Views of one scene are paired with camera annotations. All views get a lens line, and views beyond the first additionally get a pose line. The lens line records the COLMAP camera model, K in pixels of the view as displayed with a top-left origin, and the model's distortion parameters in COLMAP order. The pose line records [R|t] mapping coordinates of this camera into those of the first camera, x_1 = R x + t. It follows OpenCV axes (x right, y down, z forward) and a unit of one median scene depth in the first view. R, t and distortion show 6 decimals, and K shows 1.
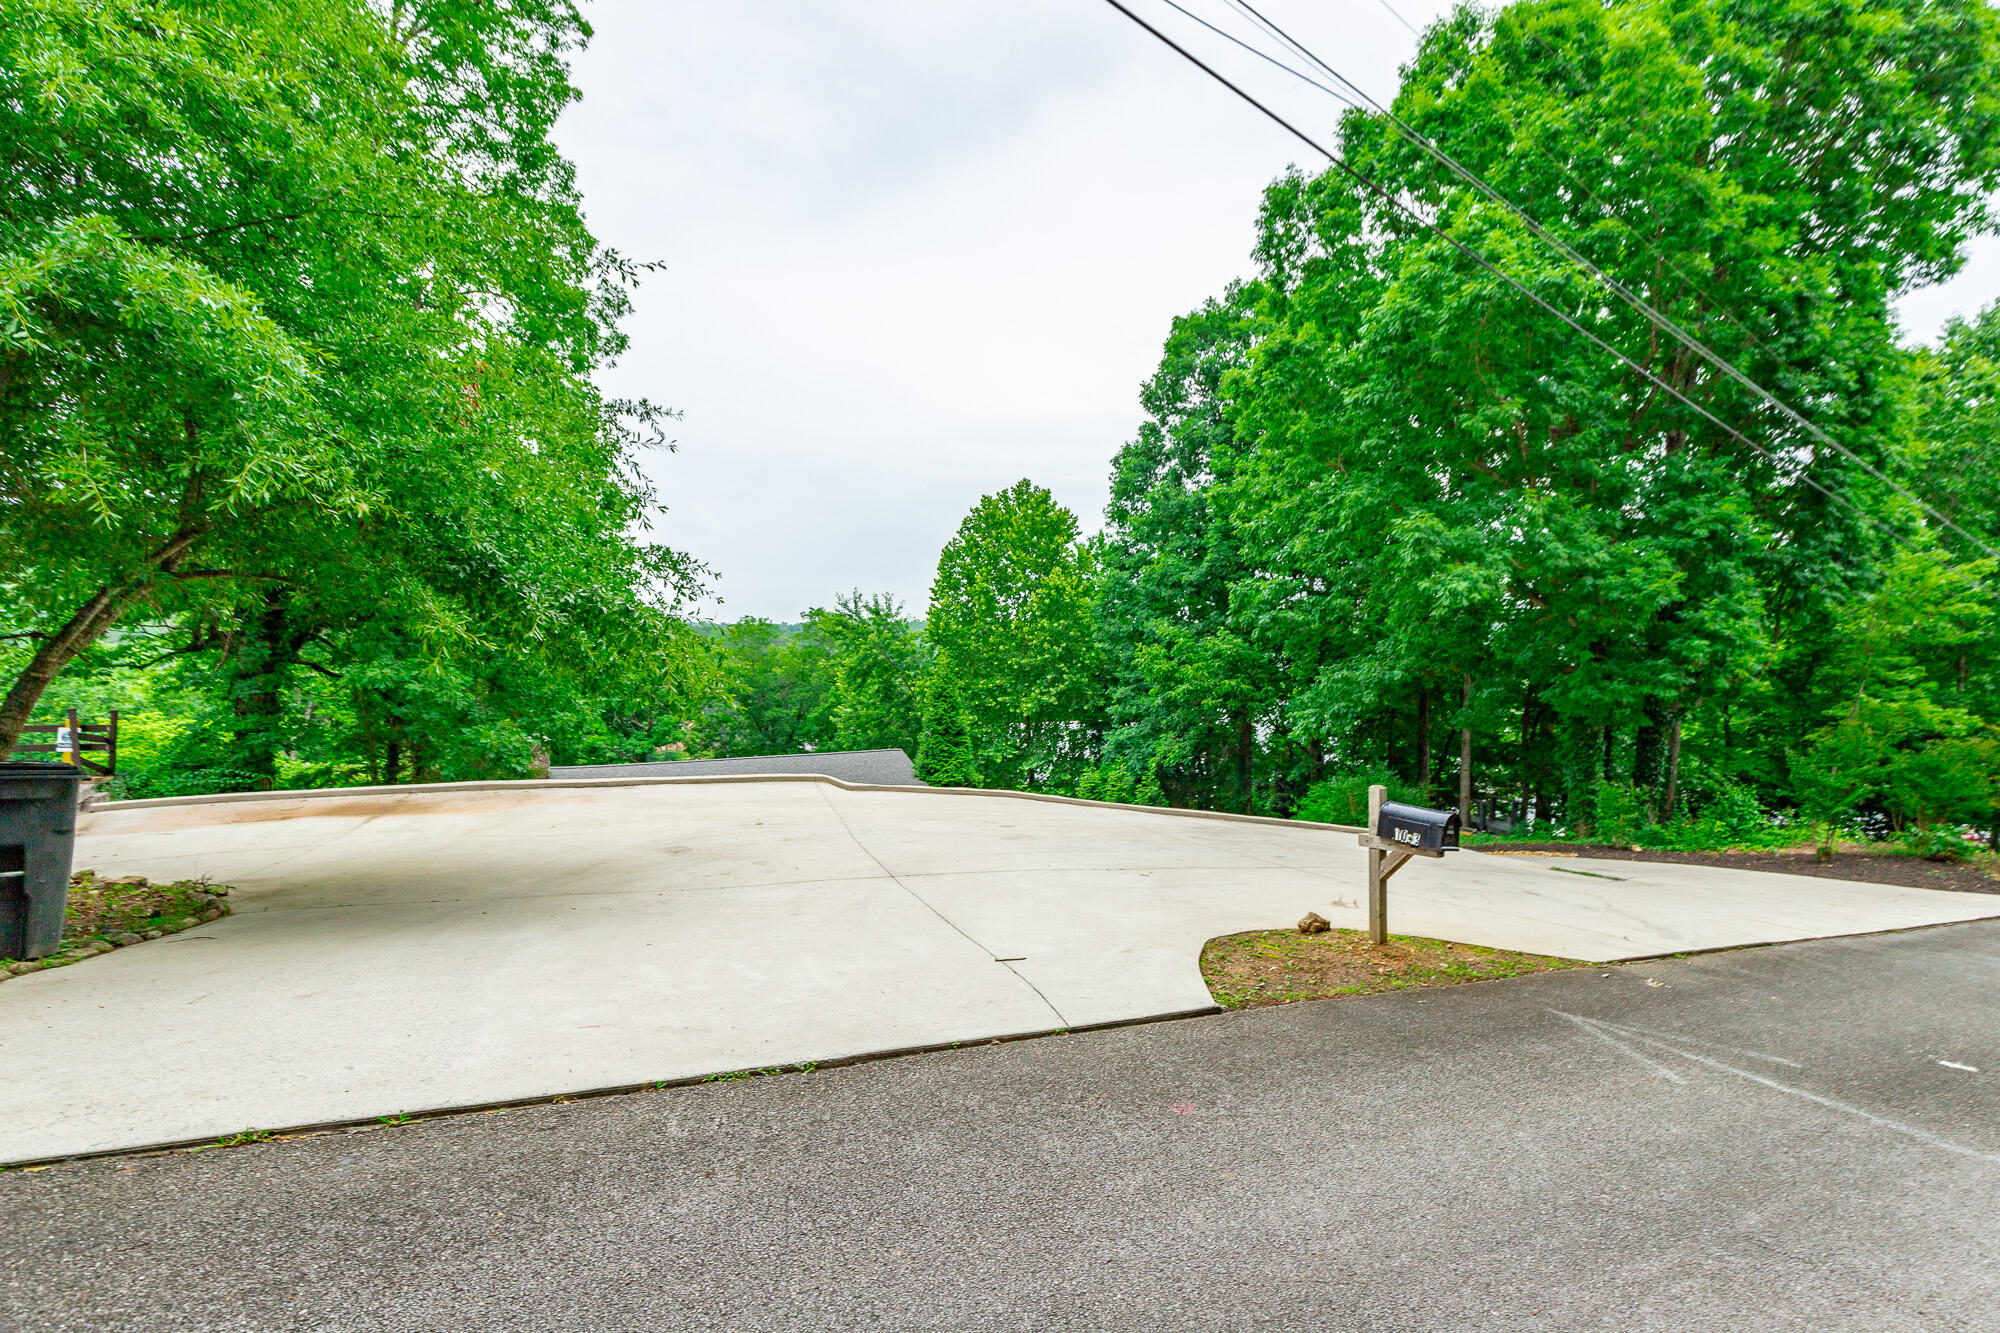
lens RADIAL K [[900.8, 0, 990.5], [0, 900.8, 660.9], [0, 0, 1]] dist [0.007670, -0.000388]
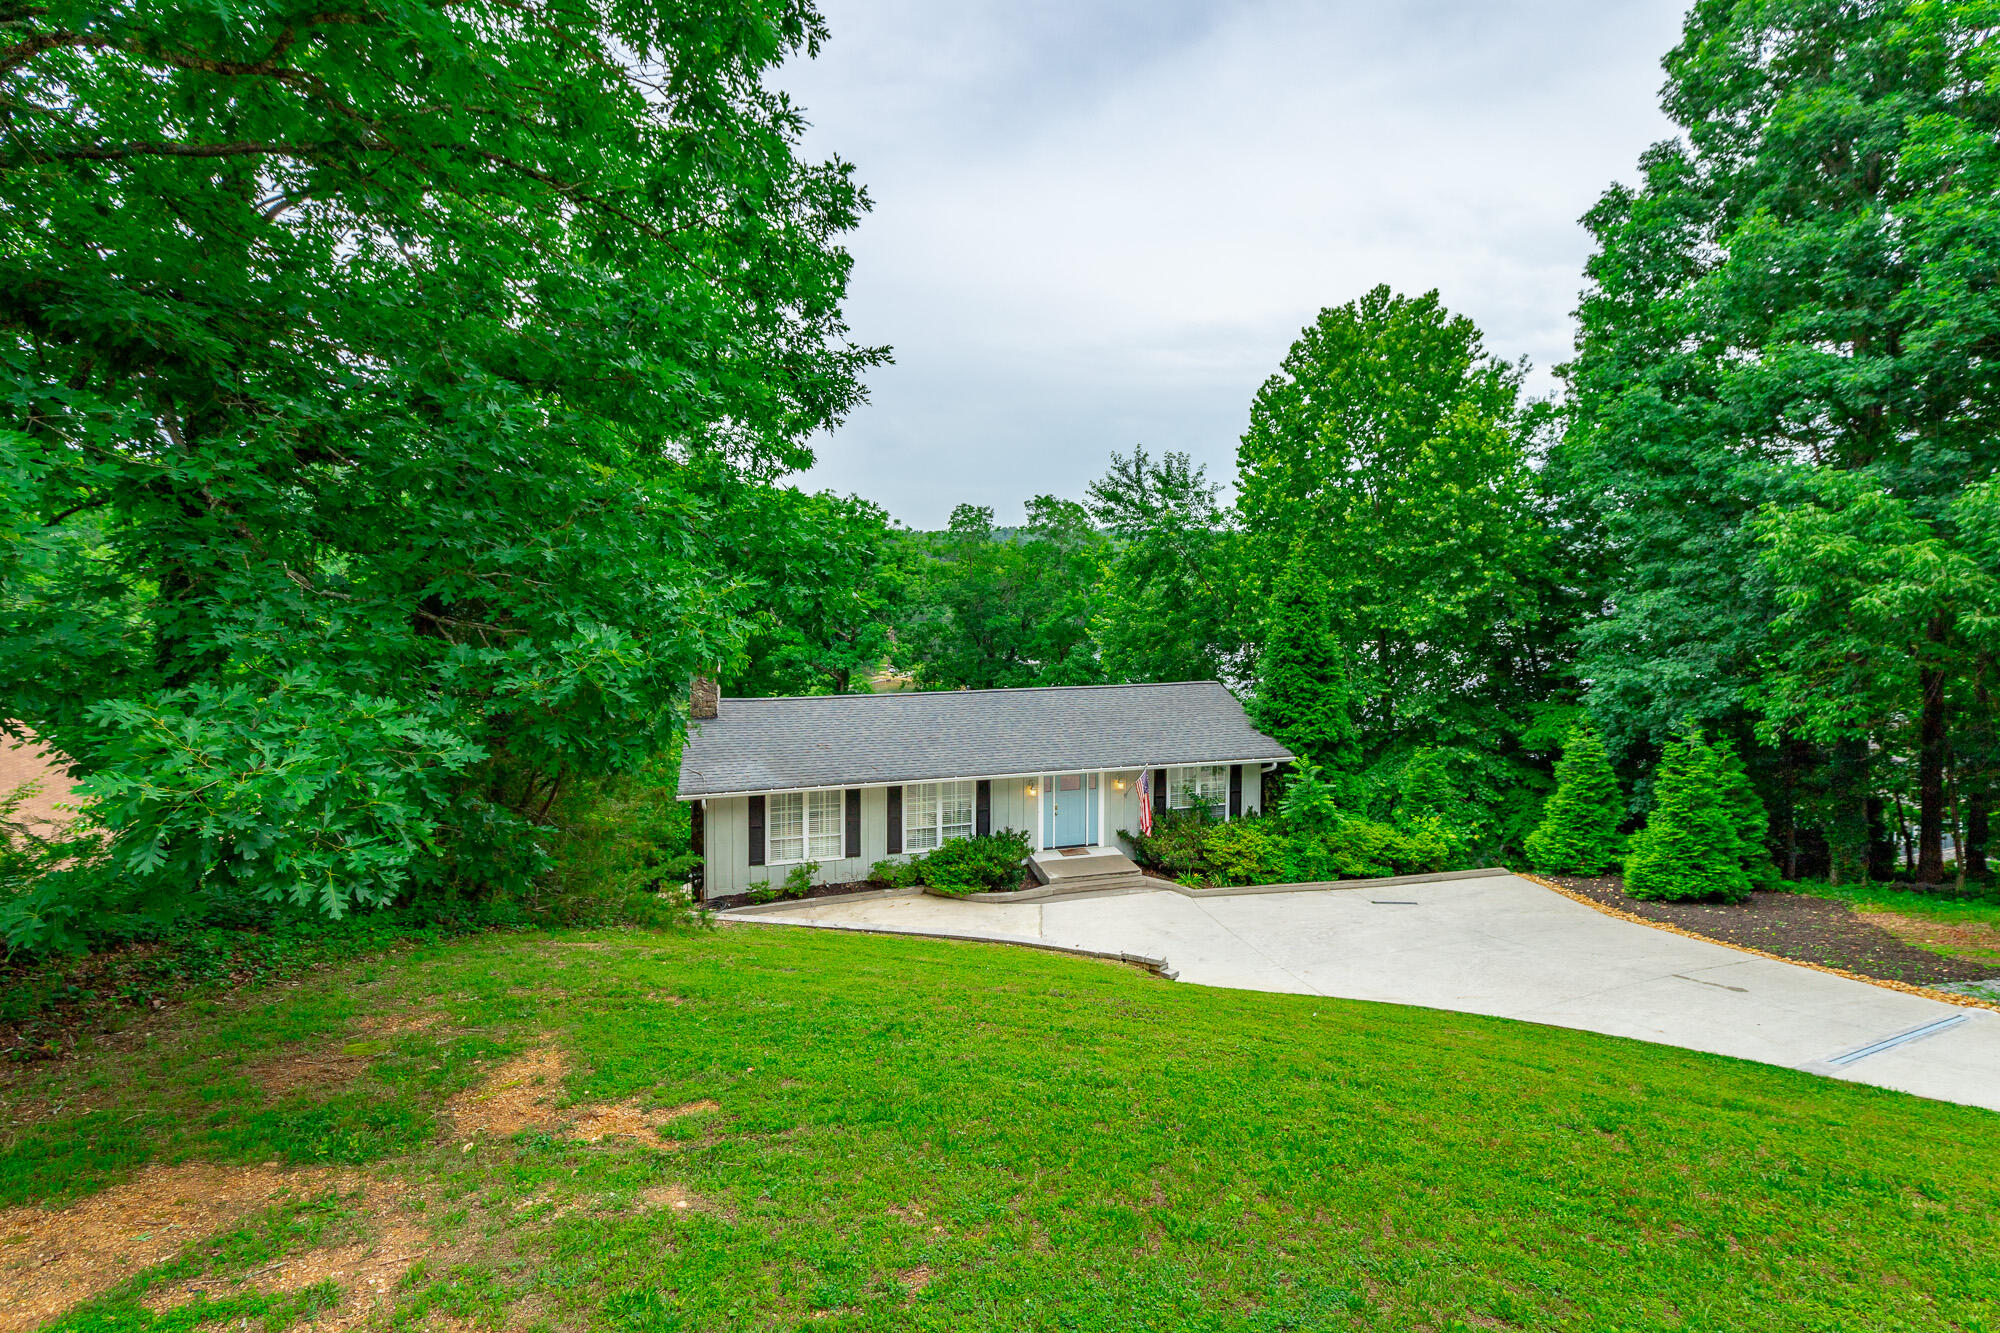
lens RADIAL K [[916.7, 0, 994.7], [0, 916.7, 588.7], [0, 0, 1]] dist [0.007234, -0.000276]
pose [[0.979770, 0.009462, -0.199901, -0.194066], [-0.005272, 0.999755, 0.021485, 0.024617], [0.200056, -0.019996, 0.979580, 0.476216]]
